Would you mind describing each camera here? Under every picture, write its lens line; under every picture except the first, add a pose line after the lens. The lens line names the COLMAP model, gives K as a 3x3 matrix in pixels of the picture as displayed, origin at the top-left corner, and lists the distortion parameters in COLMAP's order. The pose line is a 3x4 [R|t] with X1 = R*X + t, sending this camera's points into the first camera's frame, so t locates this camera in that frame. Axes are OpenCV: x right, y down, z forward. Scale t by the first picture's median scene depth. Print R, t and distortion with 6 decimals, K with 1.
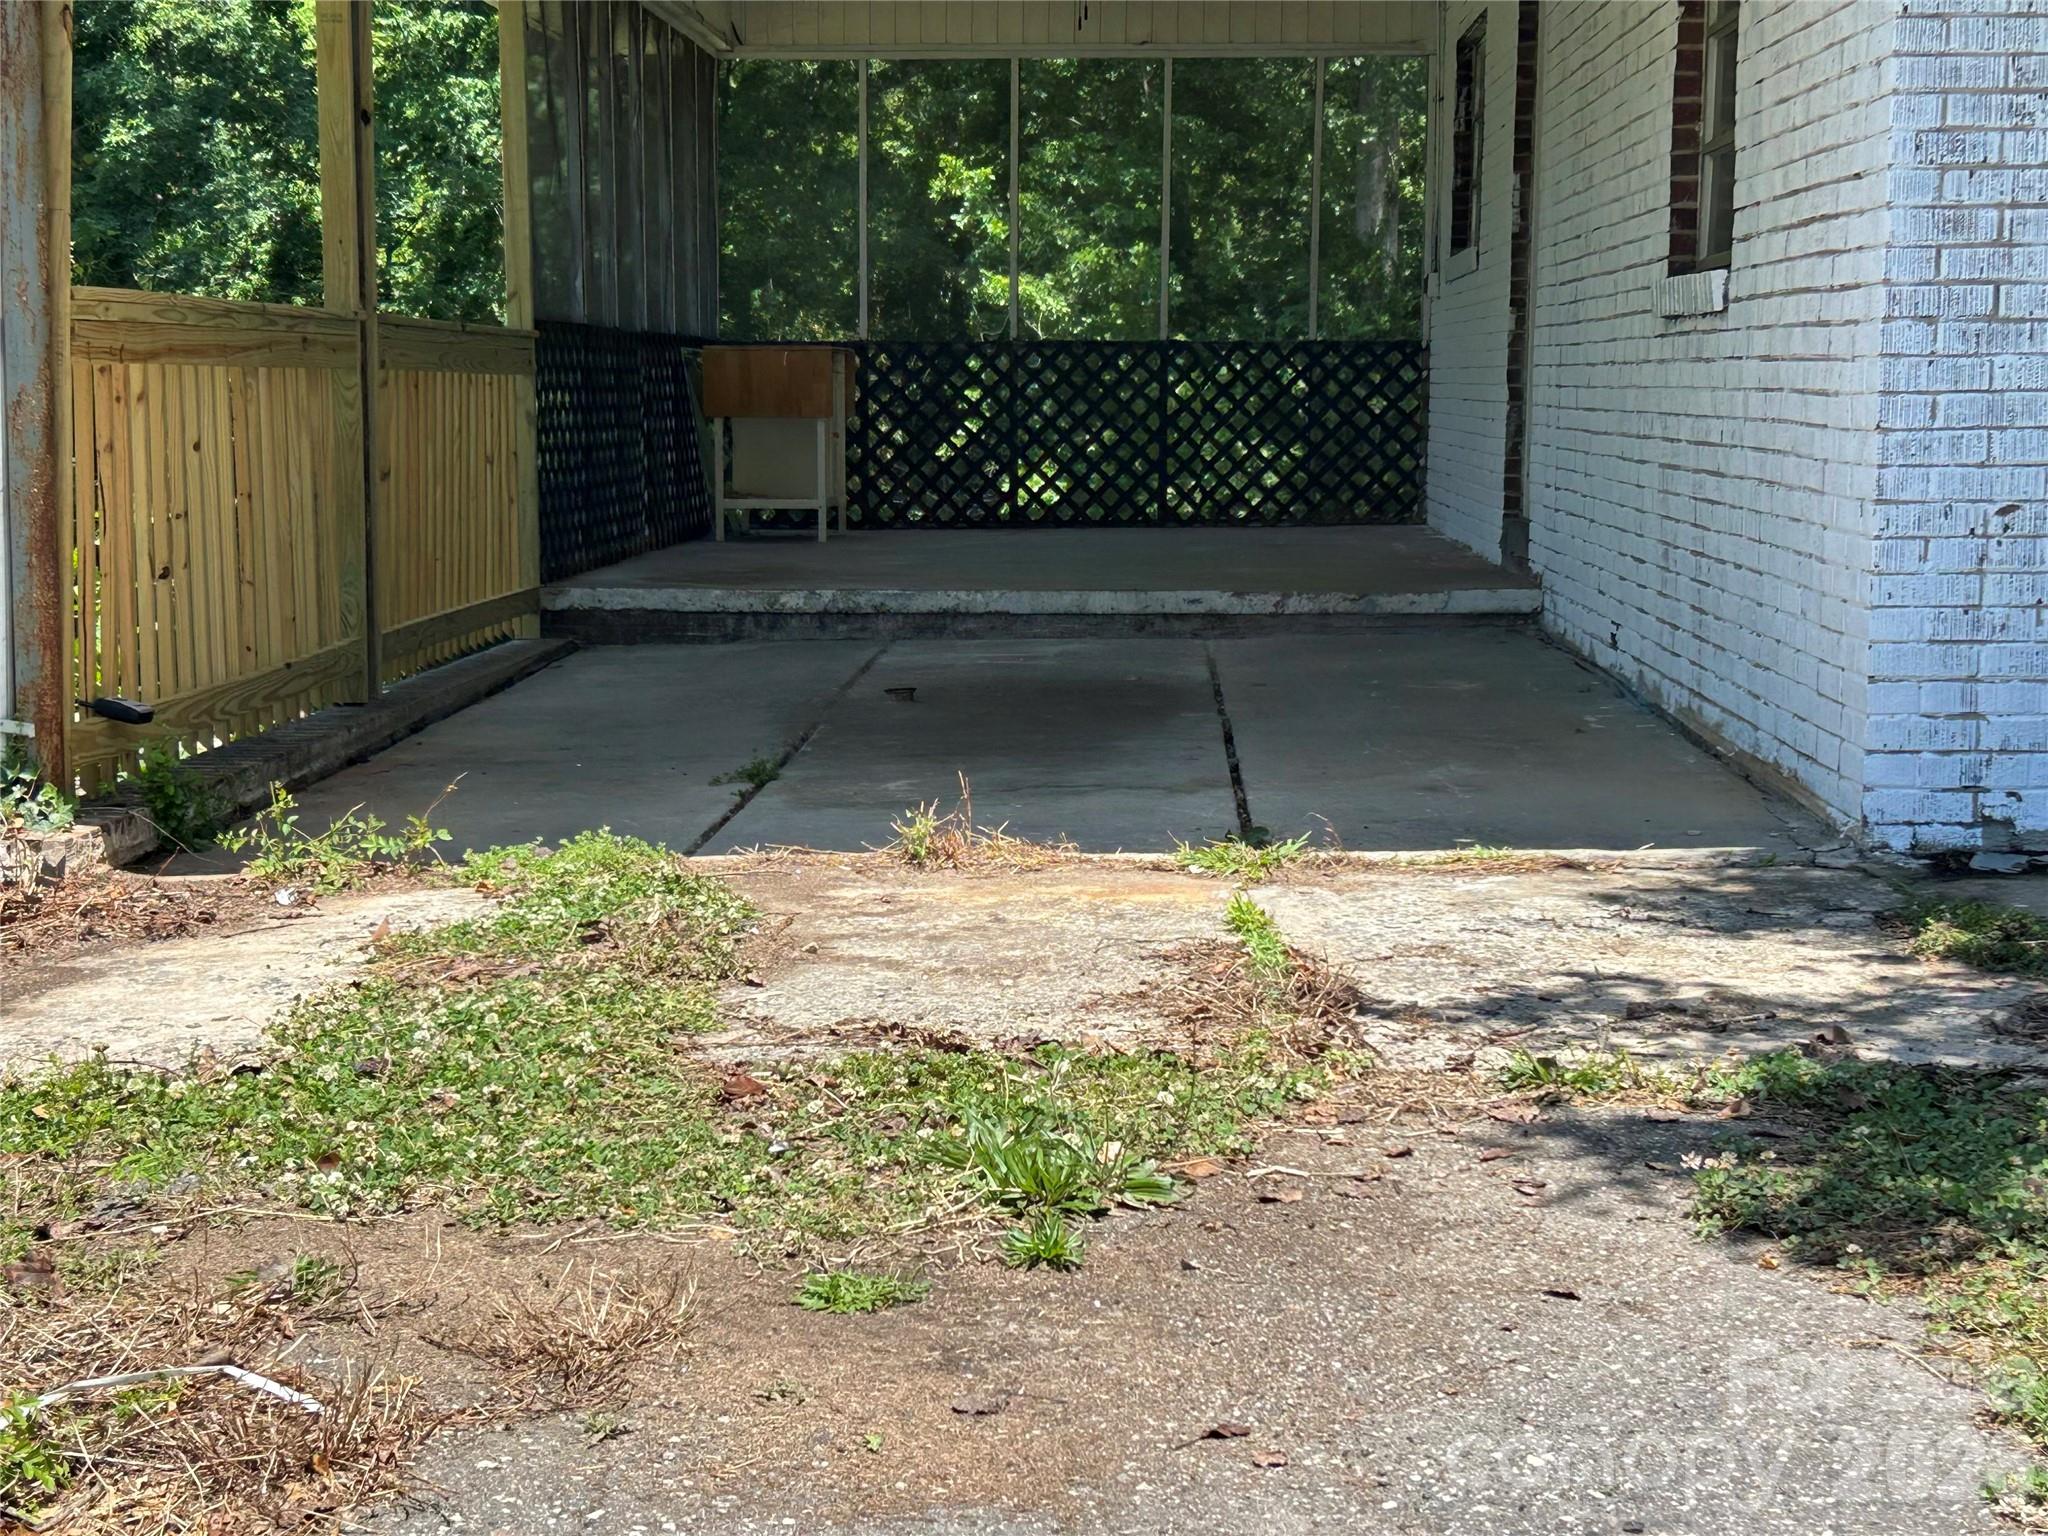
lens RADIAL K [[3094.2, 0, 1031.5], [0, 3094.2, 768.6], [0, 0, 1]] dist [0.226286, -0.749114]
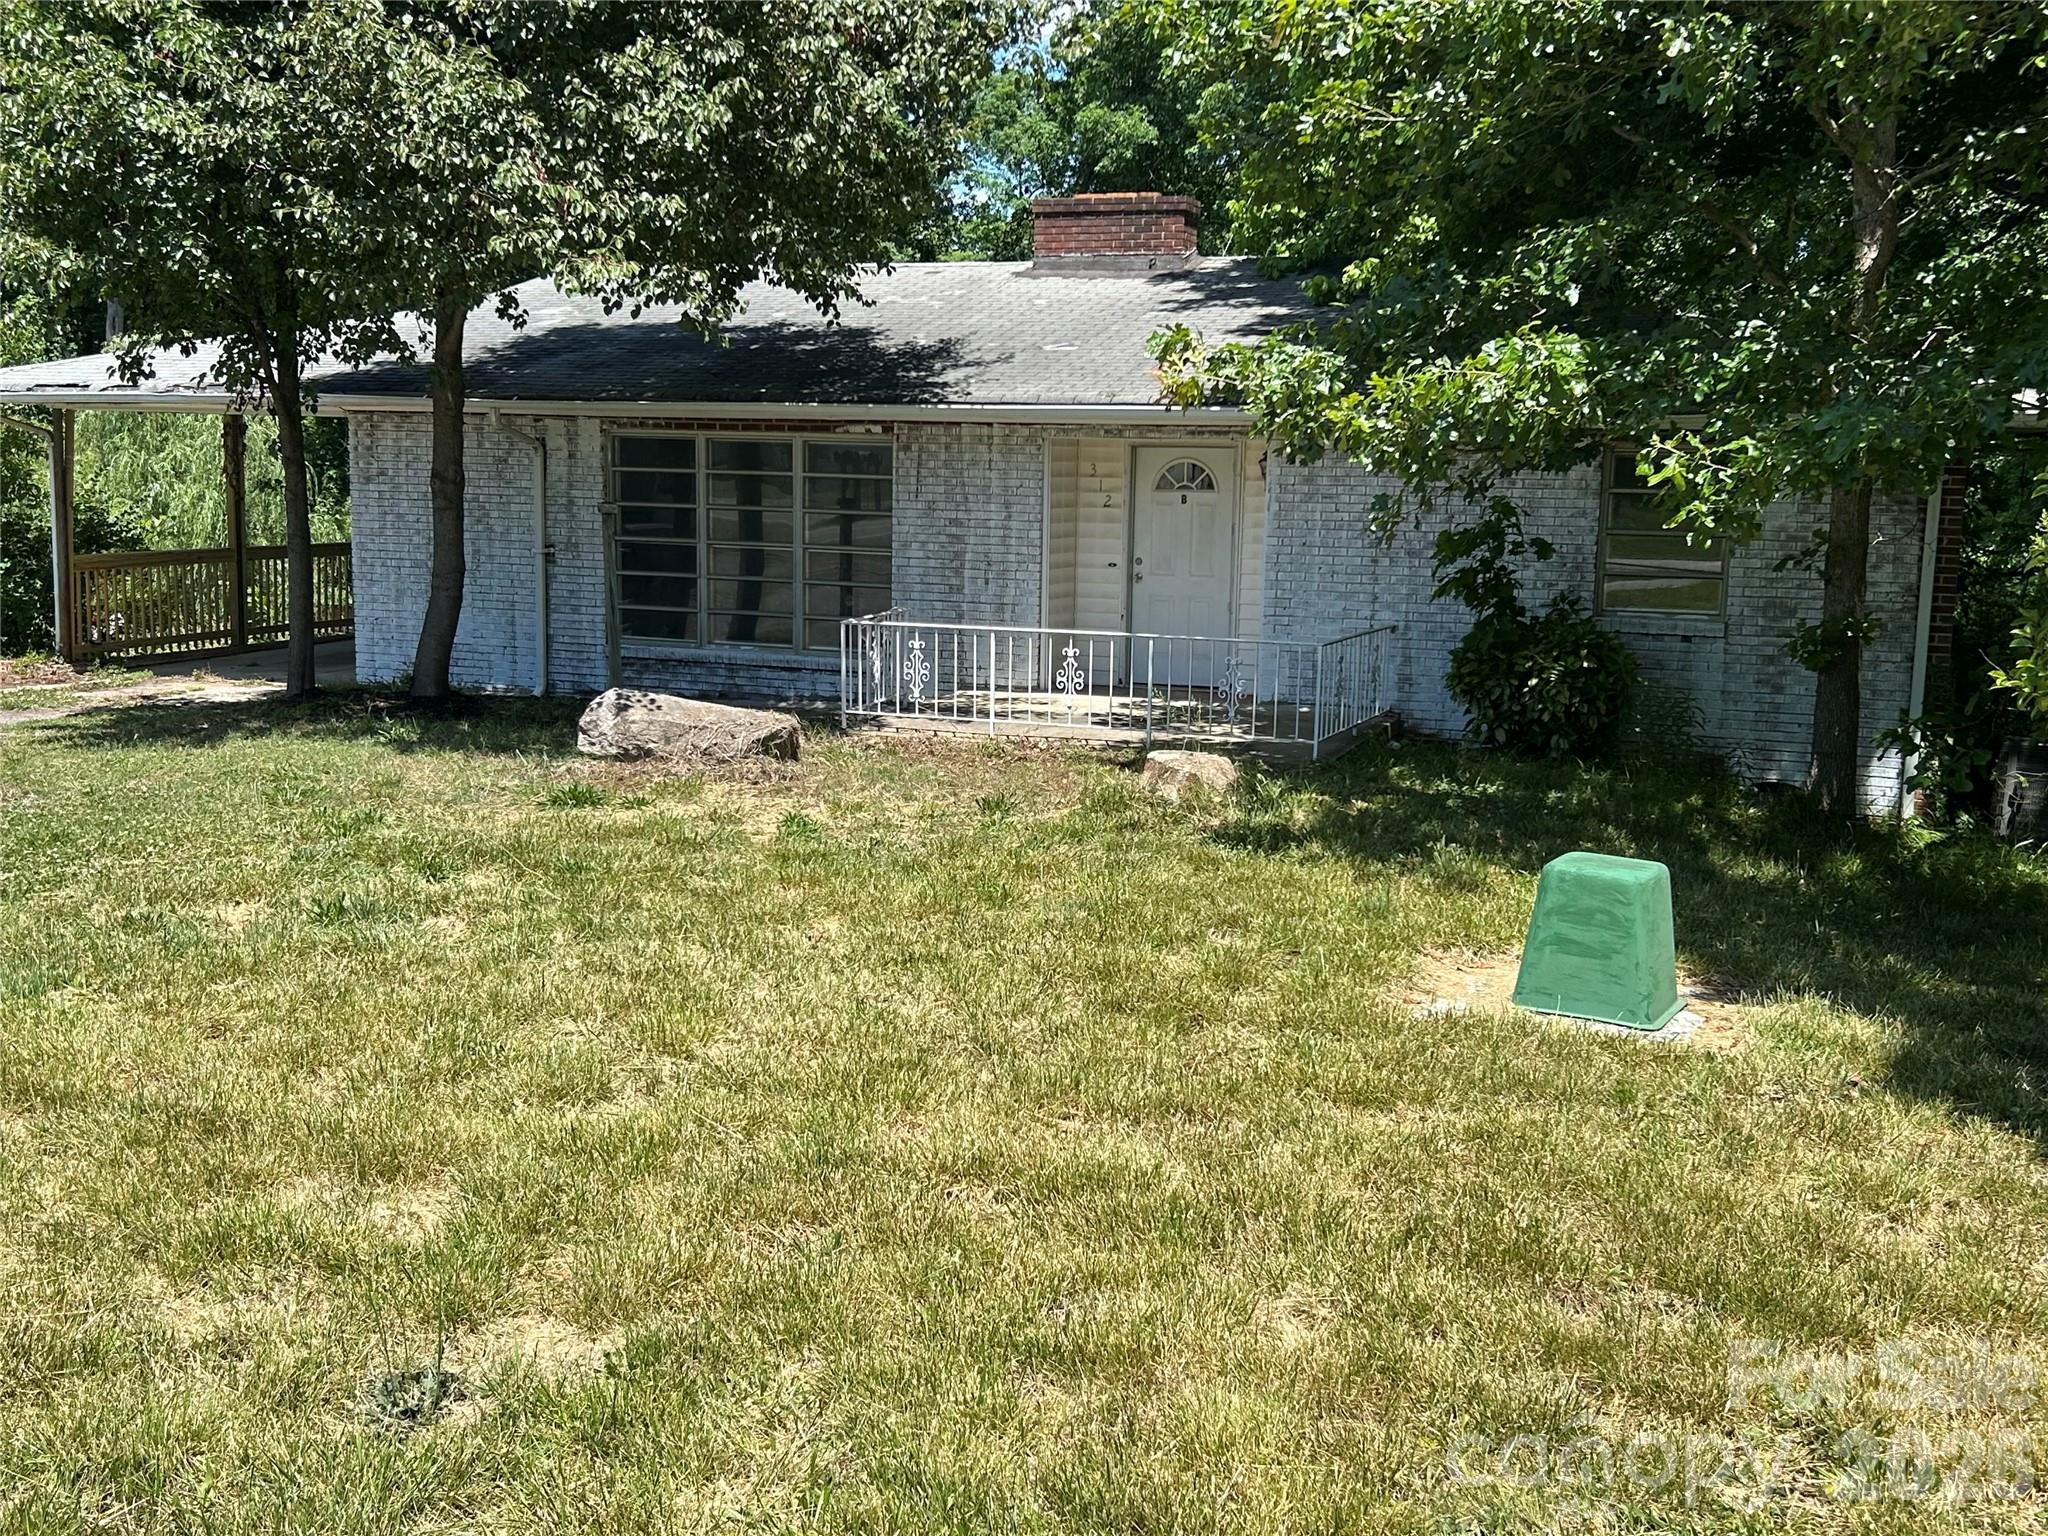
lens RADIAL K [[2163.1, 0, 1024.0], [0, 2163.1, 768.0], [0, 0, 1]] dist [0.156927, -0.408950]
pose [[0.944981, 0.065780, -0.320443, 2.322529], [-0.058852, 0.997777, 0.031269, -0.015888], [0.321787, -0.010690, 0.946752, -1.872553]]
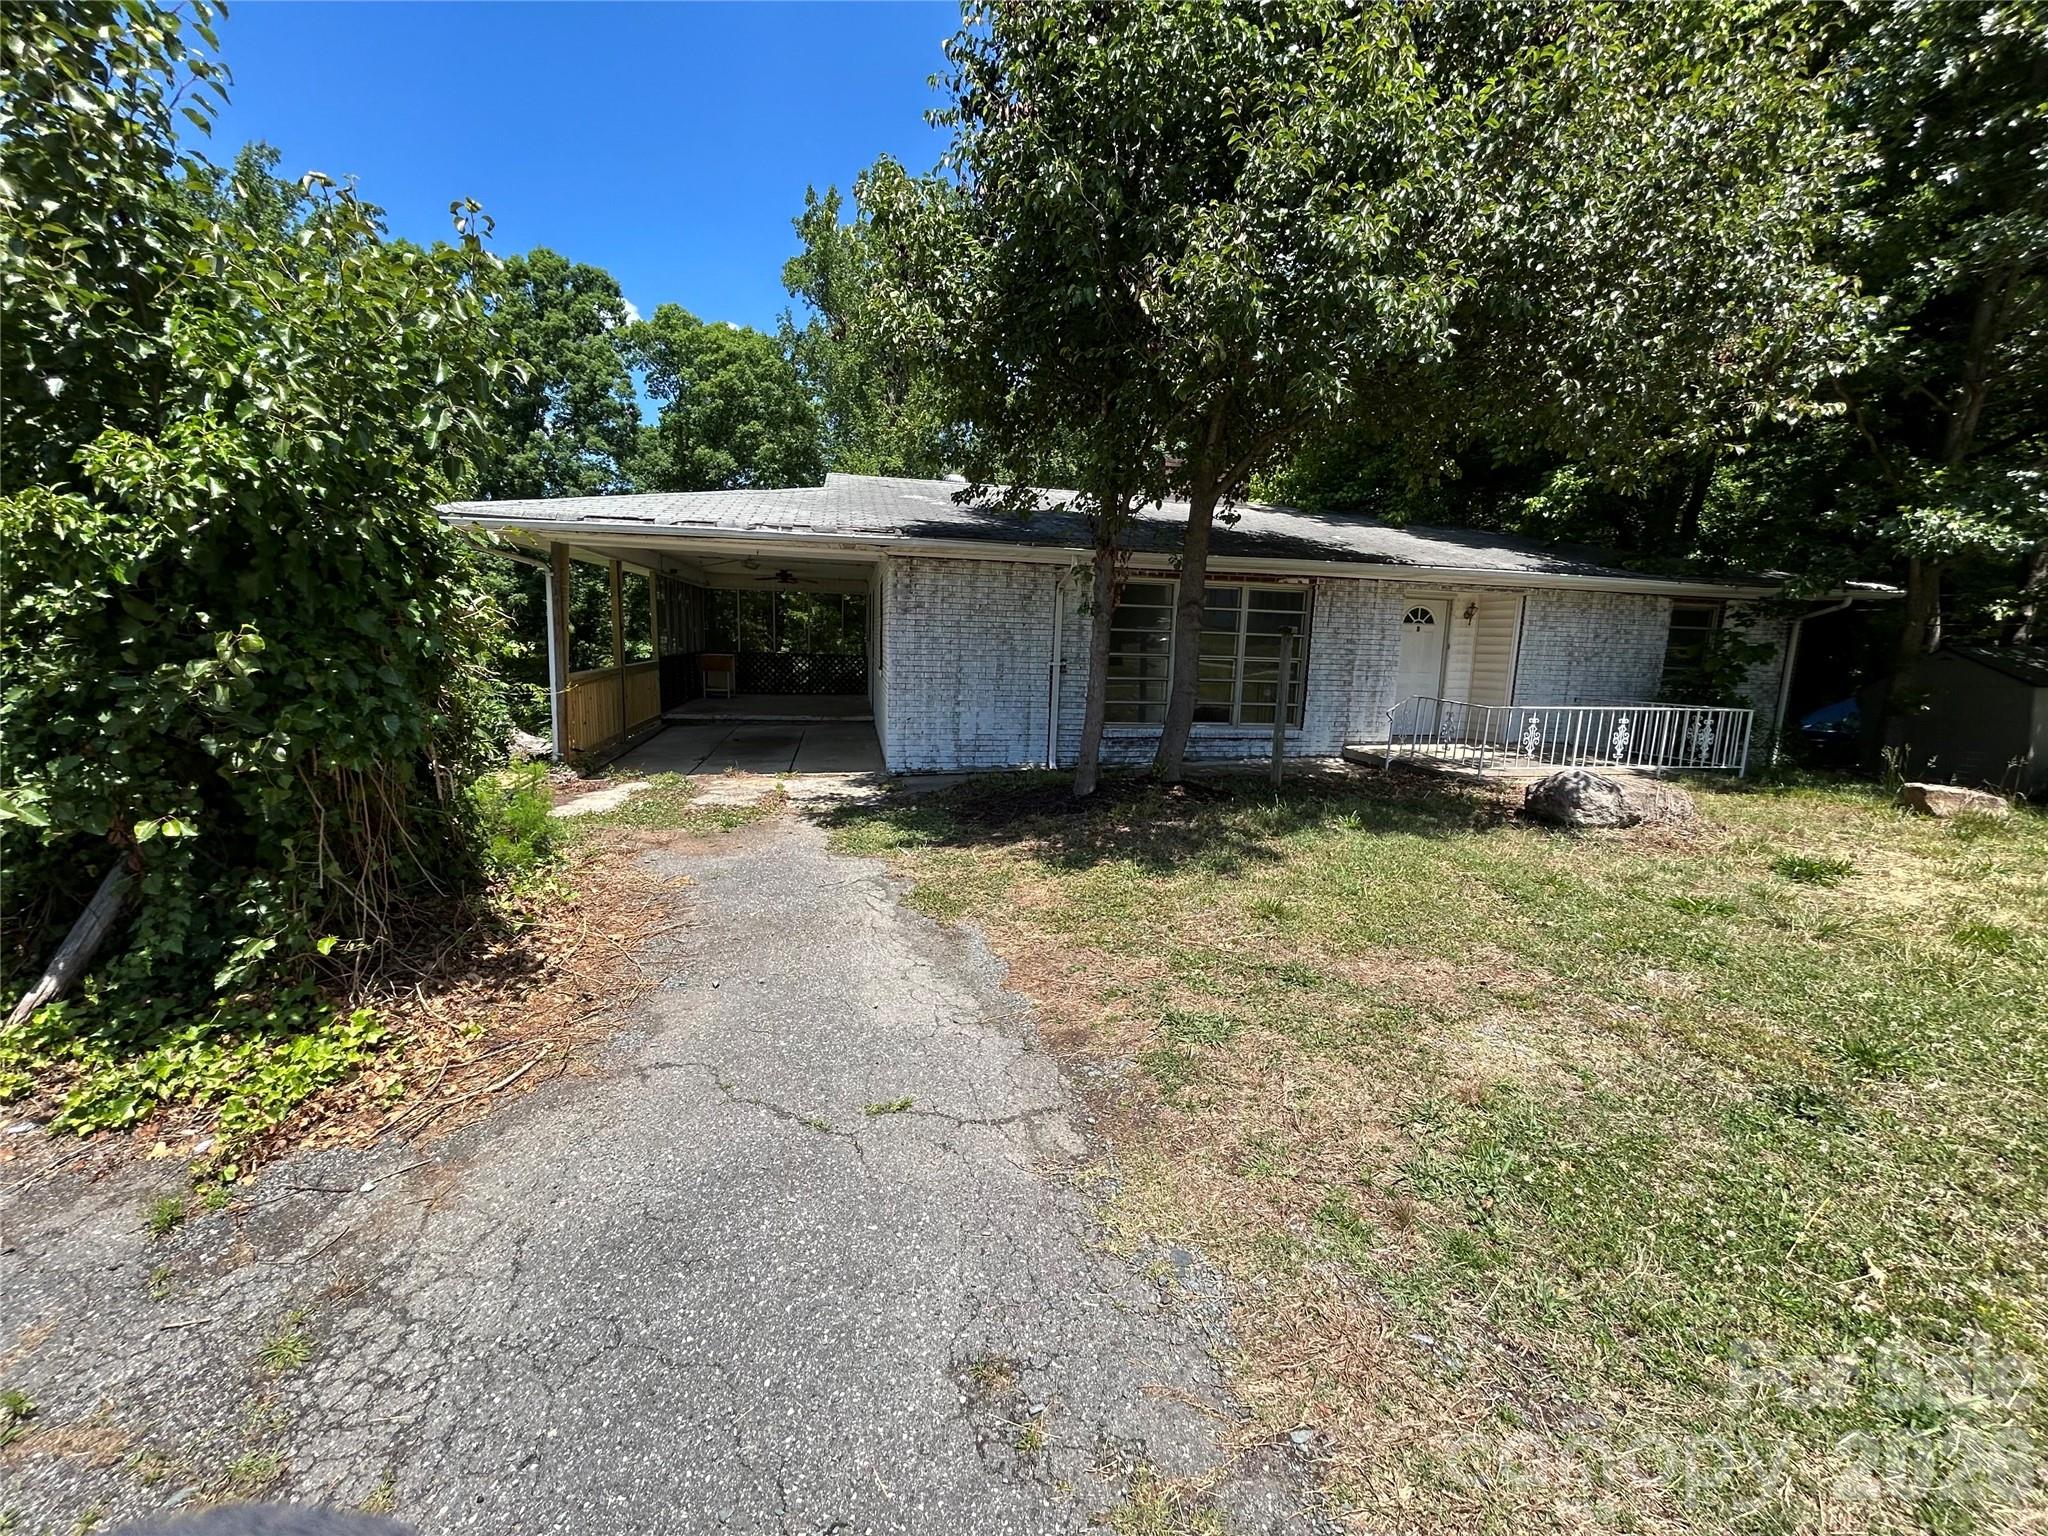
lens RADIAL K [[829.2, 0, 1033.2], [0, 829.2, 767.7], [0, 0, 1]] dist [-0.000382, 0.000315]
pose [[0.966520, -0.010124, 0.256392, 0.119497], [-0.000268, 0.999181, 0.040463, -0.050306], [-0.256592, -0.039177, 0.965726, -0.674557]]
